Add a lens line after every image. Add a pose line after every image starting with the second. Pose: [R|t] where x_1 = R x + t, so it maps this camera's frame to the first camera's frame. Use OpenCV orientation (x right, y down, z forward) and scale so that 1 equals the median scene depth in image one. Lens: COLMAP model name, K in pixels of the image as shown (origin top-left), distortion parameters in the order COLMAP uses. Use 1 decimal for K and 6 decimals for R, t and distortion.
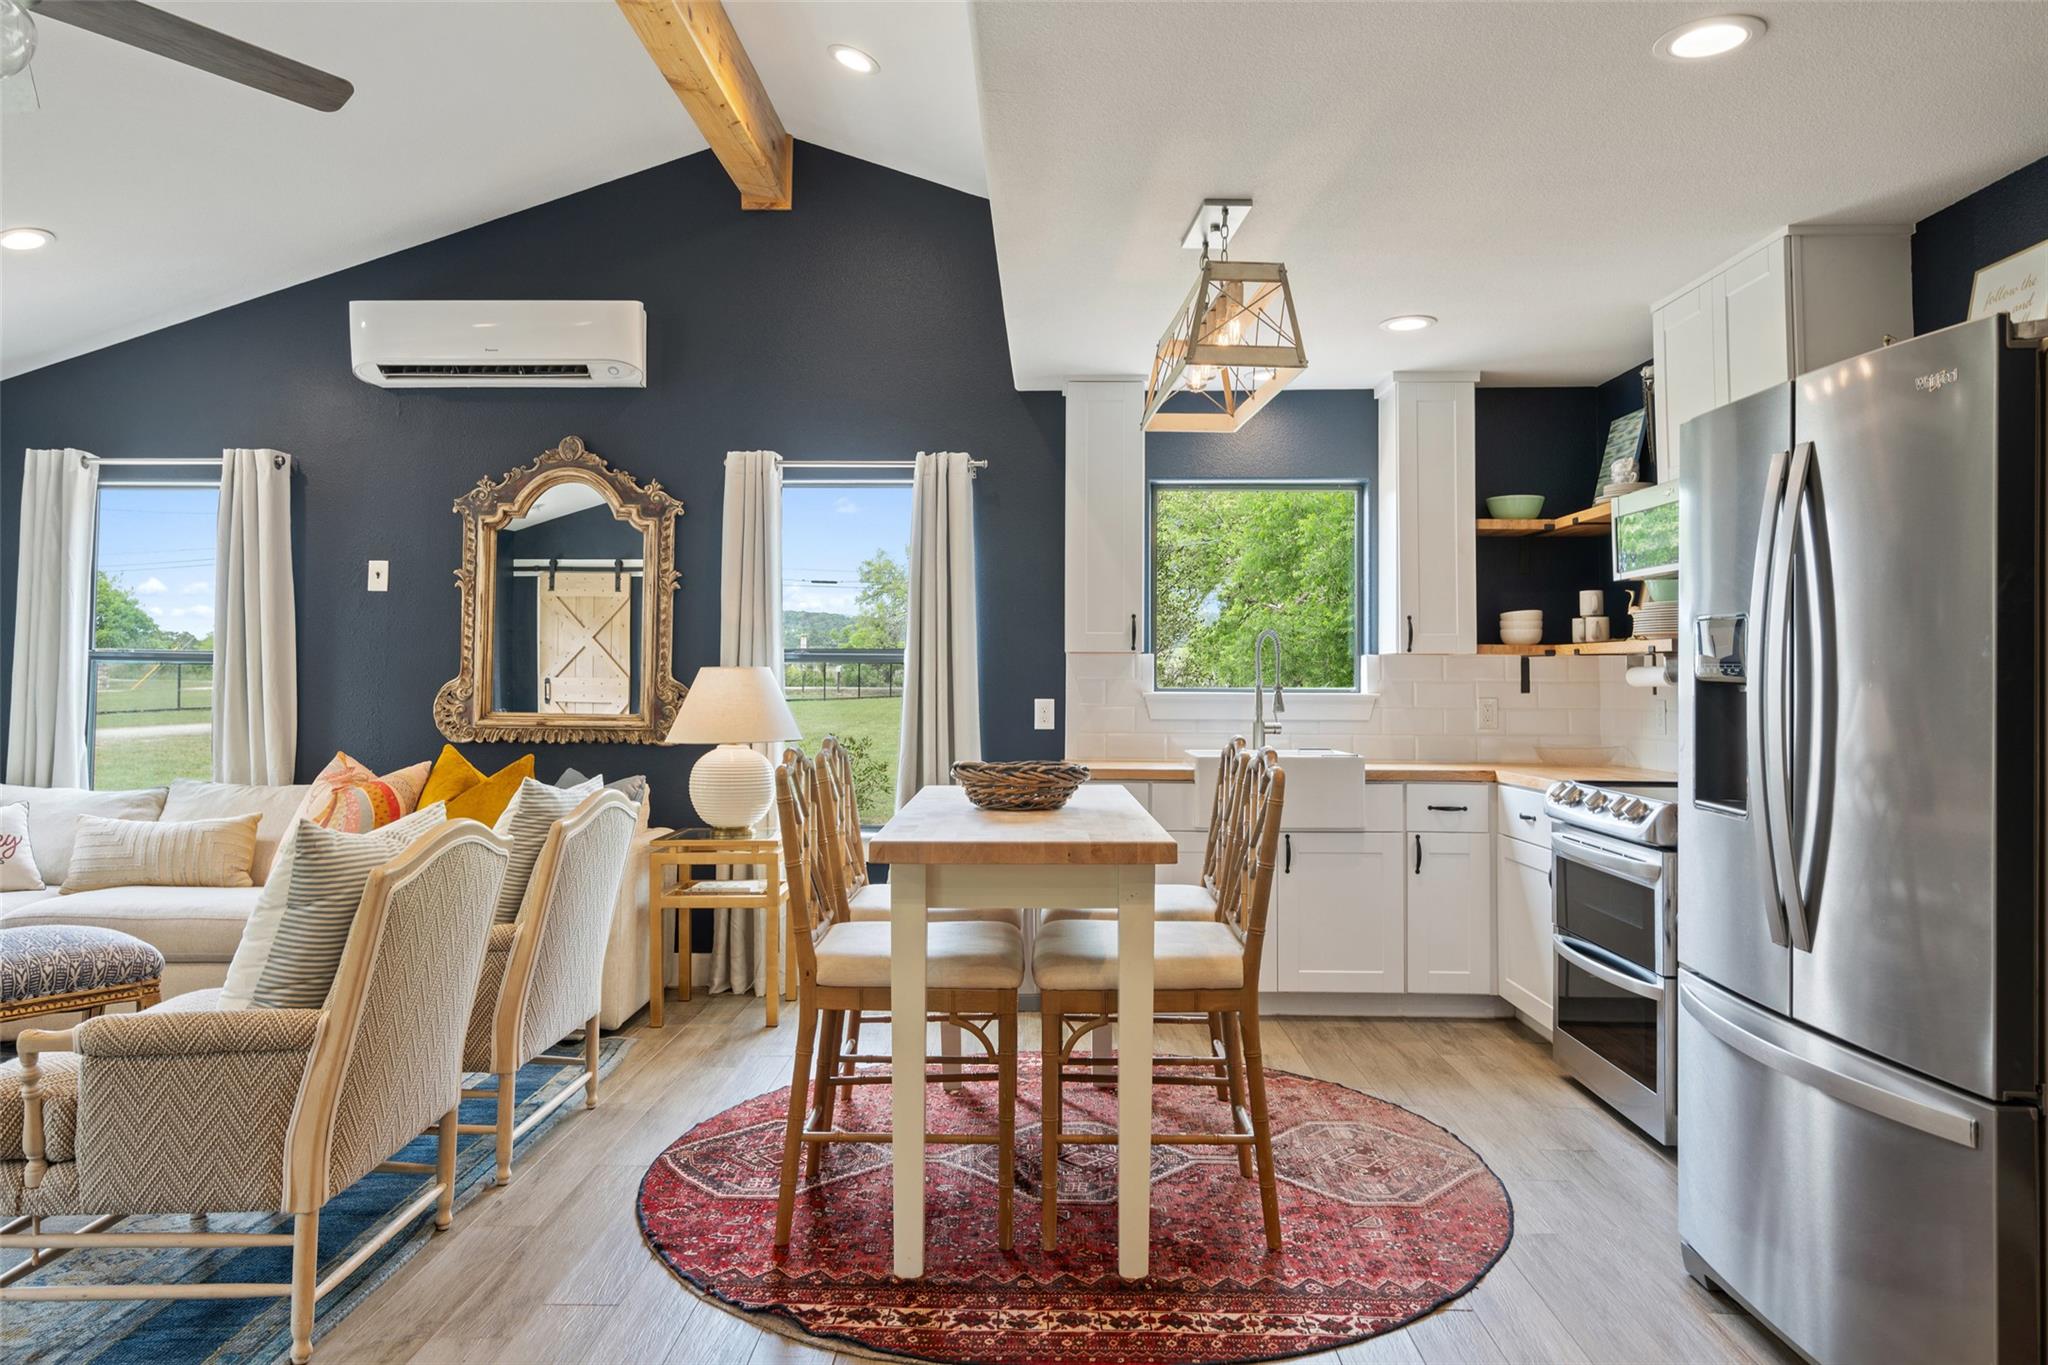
lens RADIAL K [[1369.9, 0, 1031.5], [0, 1369.9, 632.0], [0, 0, 1]] dist [0.006424, 0.000604]
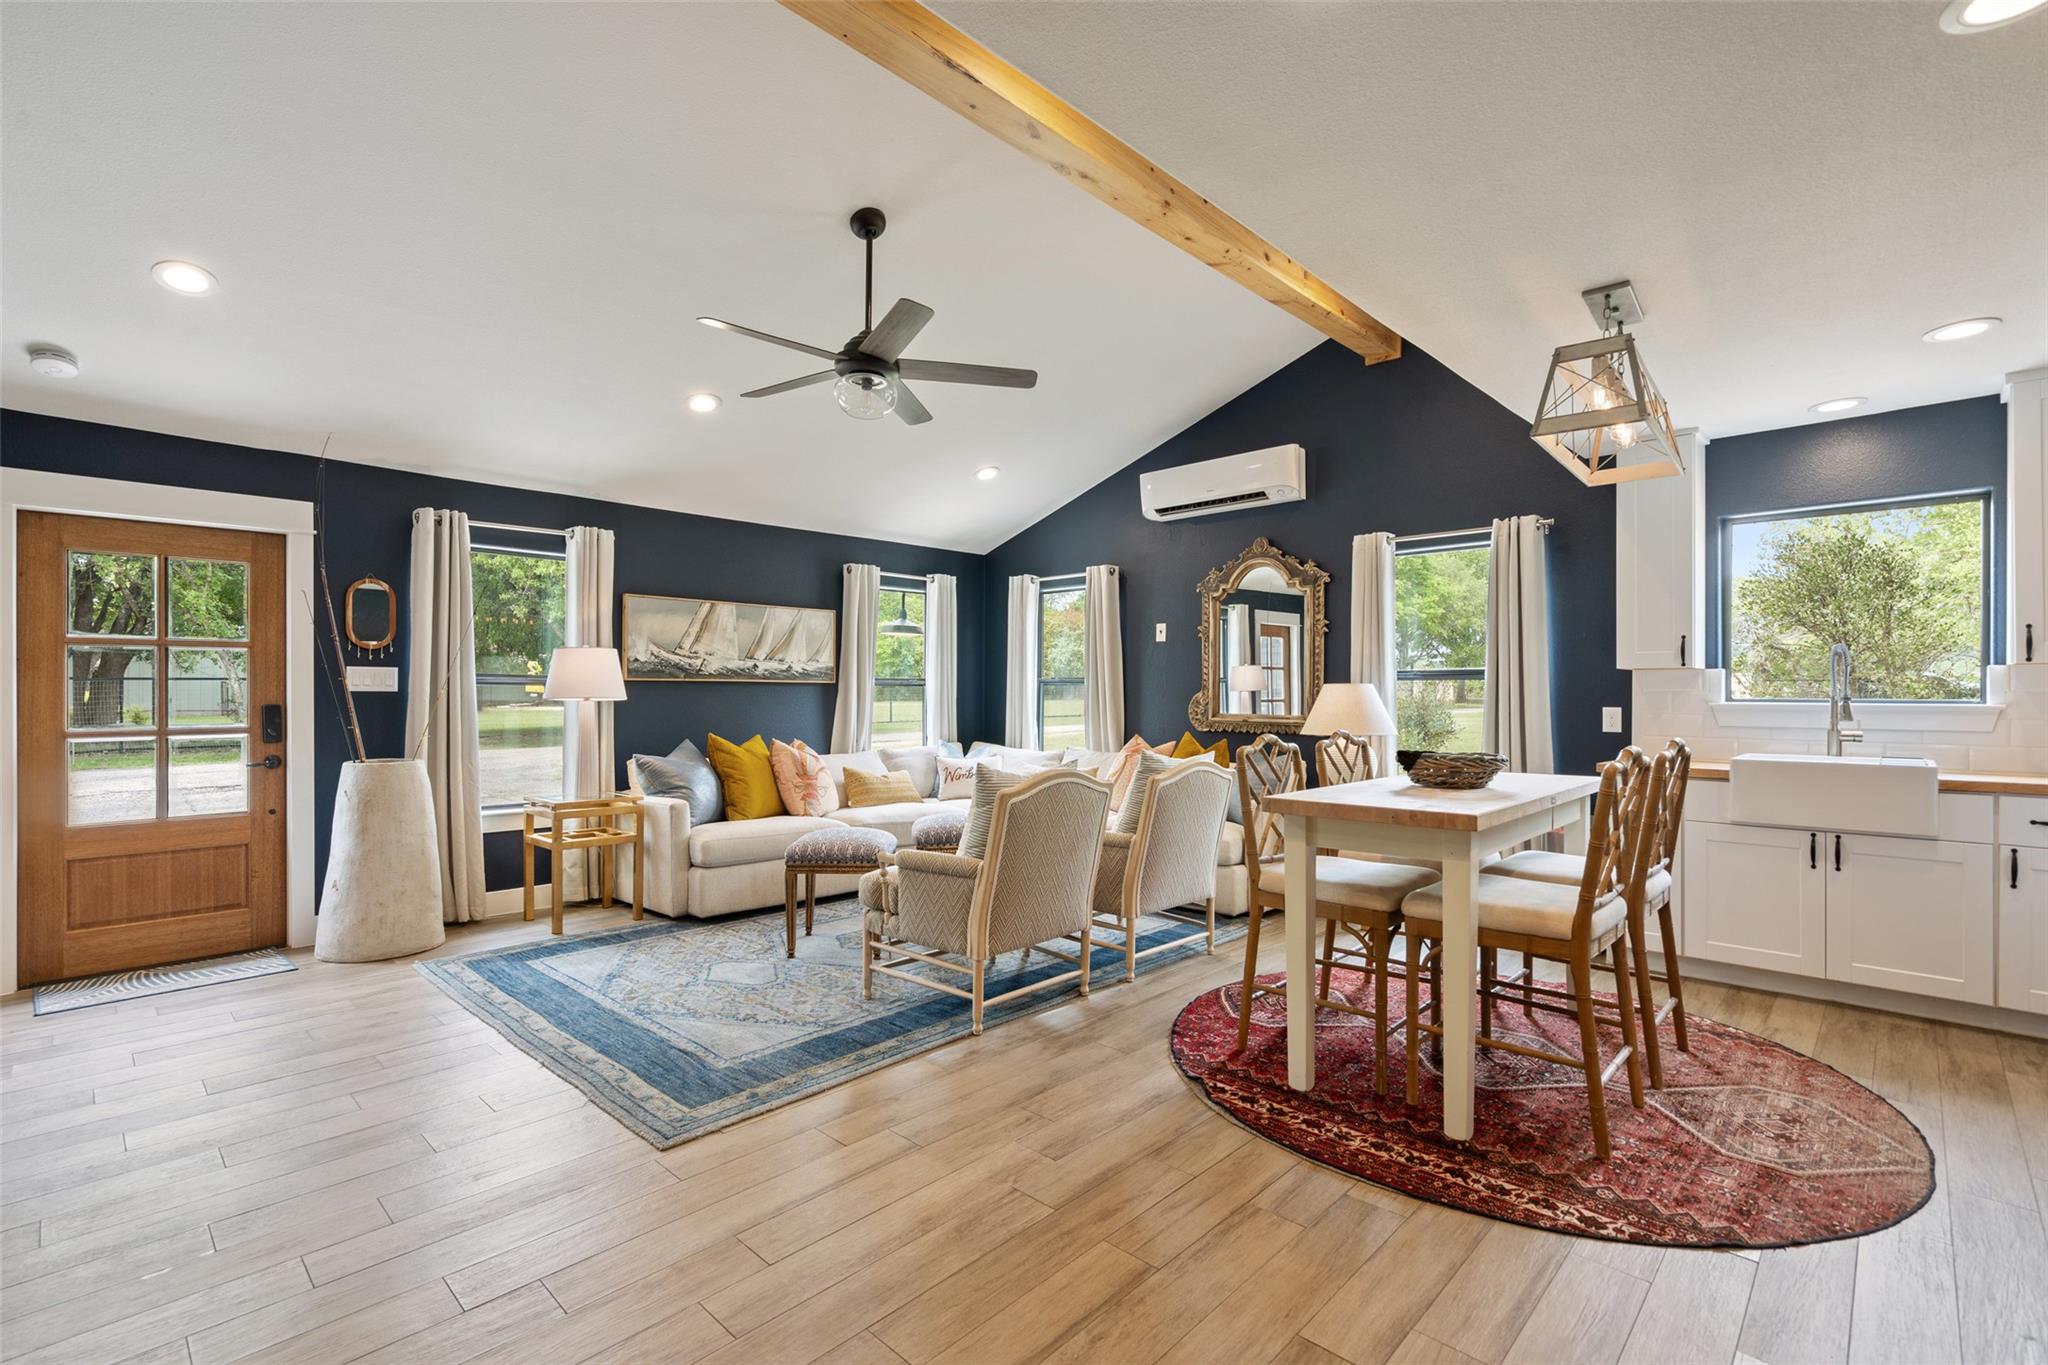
lens RADIAL K [[933.4, 0, 1024.0], [0, 933.4, 682.5], [0, 0, 1]] dist [-0.002340, 0.000961]
pose [[0.729342, -0.010381, -0.684071, 0.205683], [0.025252, 0.999612, 0.011754, 0.003720], [0.683683, -0.025847, 0.729321, 0.034135]]
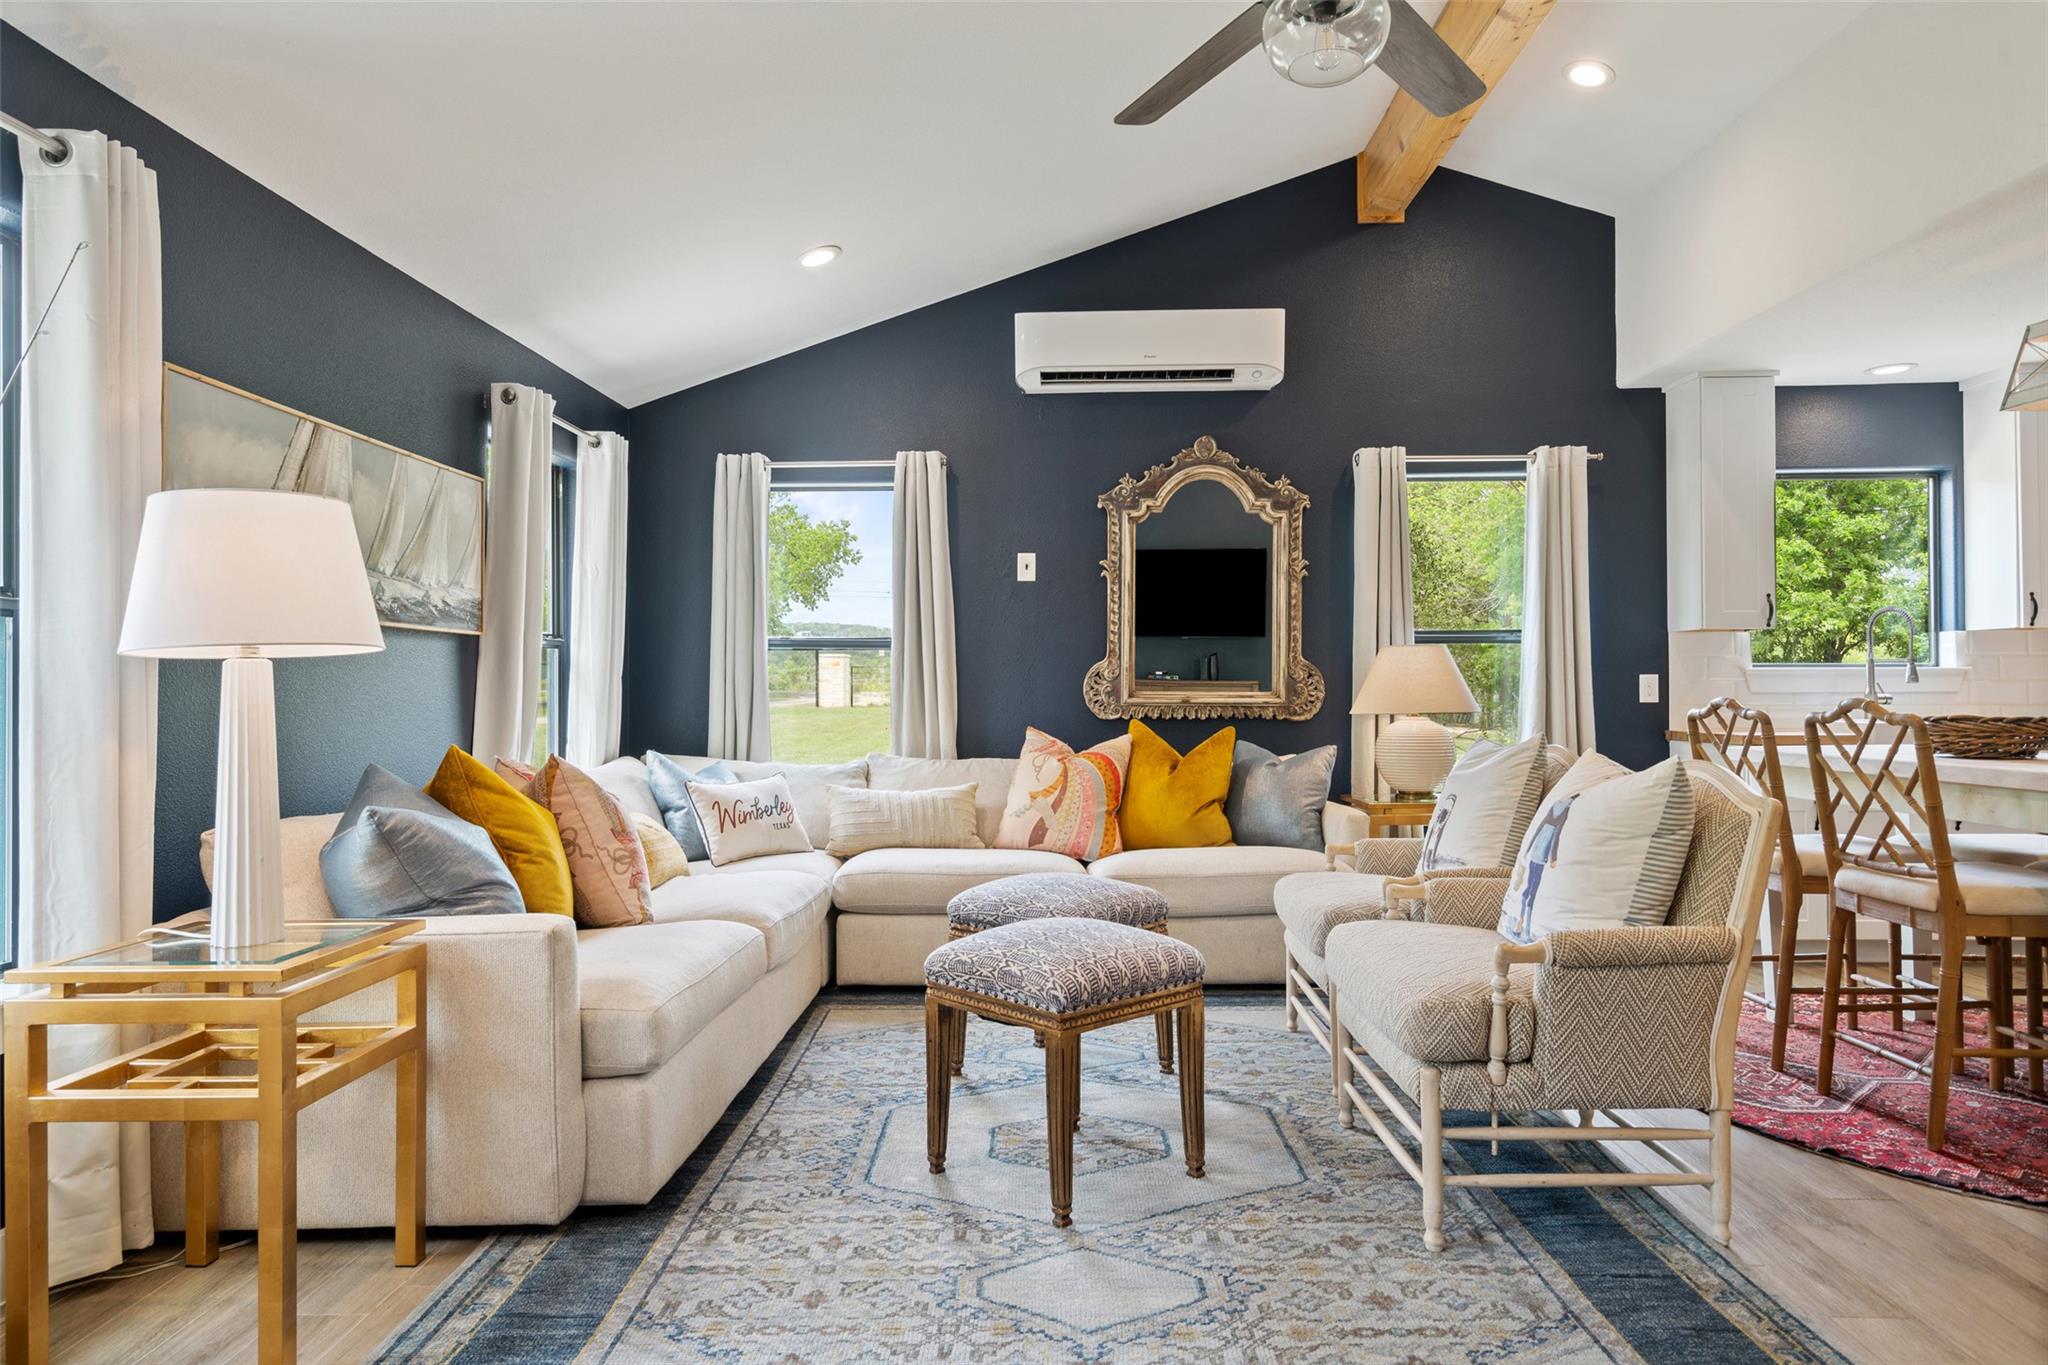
lens RADIAL K [[1268.9, 0, 1021.4], [0, 1268.9, 670.2], [0, 0, 1]] dist [0.011403, 0.000482]
pose [[0.999875, -0.009044, -0.012976, -0.493784], [0.009328, 0.999715, 0.021988, 0.019639], [0.012773, -0.022107, 0.999674, -0.009343]]
